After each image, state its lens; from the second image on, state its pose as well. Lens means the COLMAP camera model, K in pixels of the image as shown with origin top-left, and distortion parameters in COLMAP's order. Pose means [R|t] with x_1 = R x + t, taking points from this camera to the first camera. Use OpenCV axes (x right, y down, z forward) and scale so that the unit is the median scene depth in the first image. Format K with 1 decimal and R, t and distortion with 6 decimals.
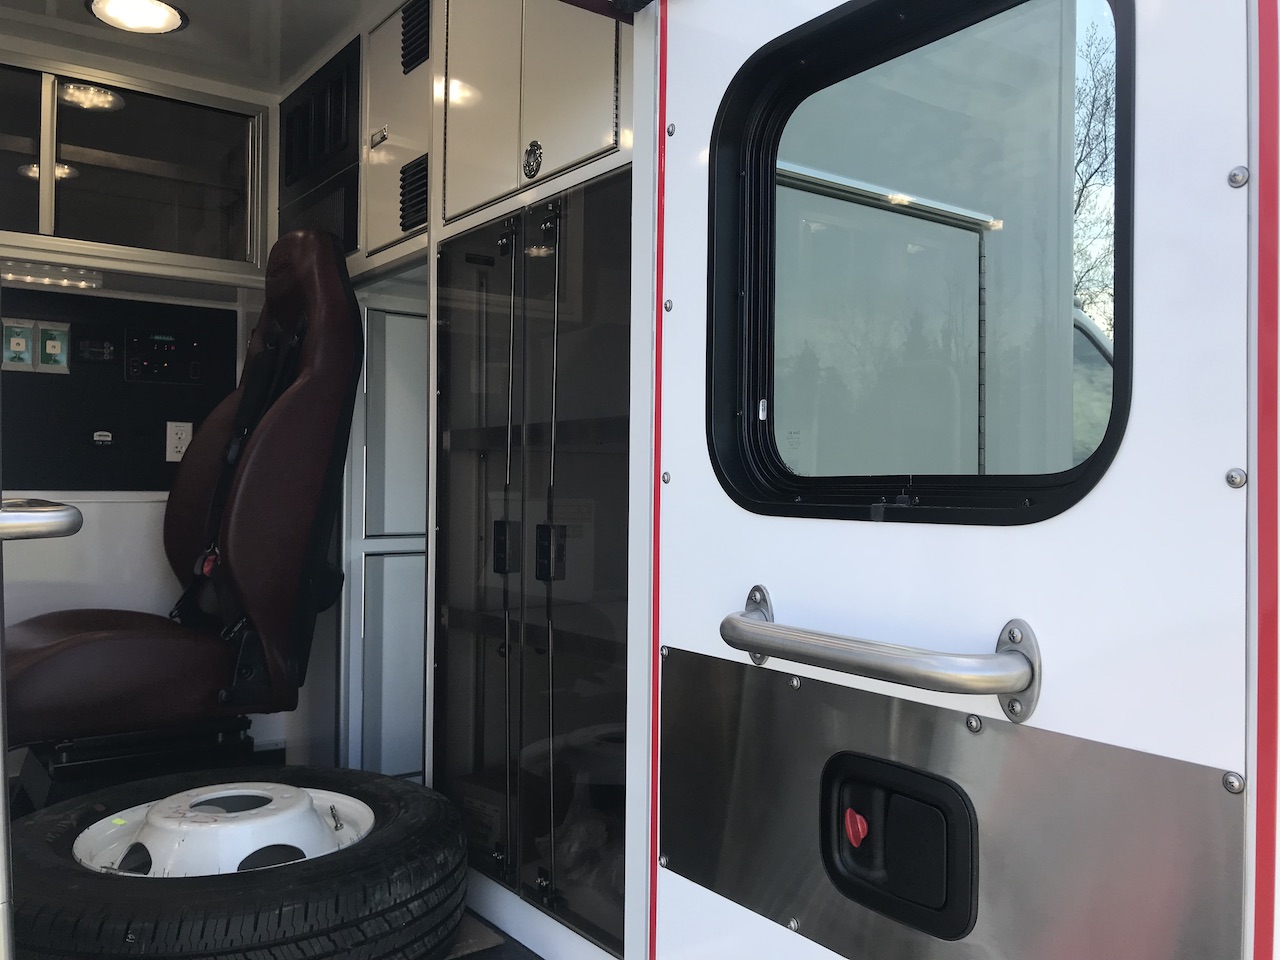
lens RADIAL K [[1054.7, 0, 640.0], [0, 1054.7, 480.0], [0, 0, 1]] dist [0.053288, -0.097935]
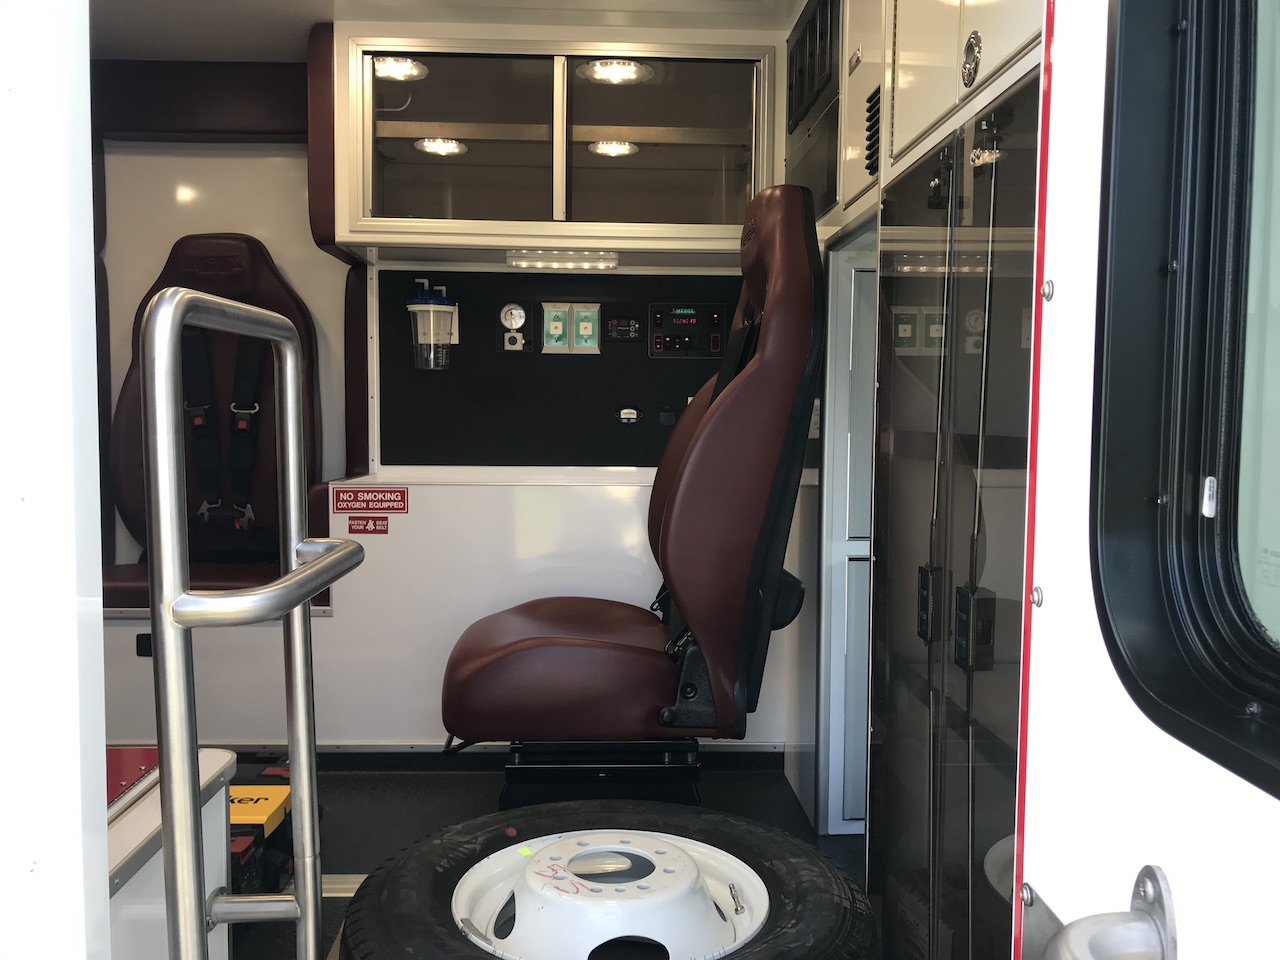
lens RADIAL K [[1054.7, 0, 640.0], [0, 1054.7, 480.0], [0, 0, 1]] dist [0.053288, -0.097935]
pose [[0.826067, 0.034394, -0.562521, 0.082146], [0.002841, 0.997869, 0.065184, -0.050312], [0.563564, -0.055445, 0.824210, 0.198695]]
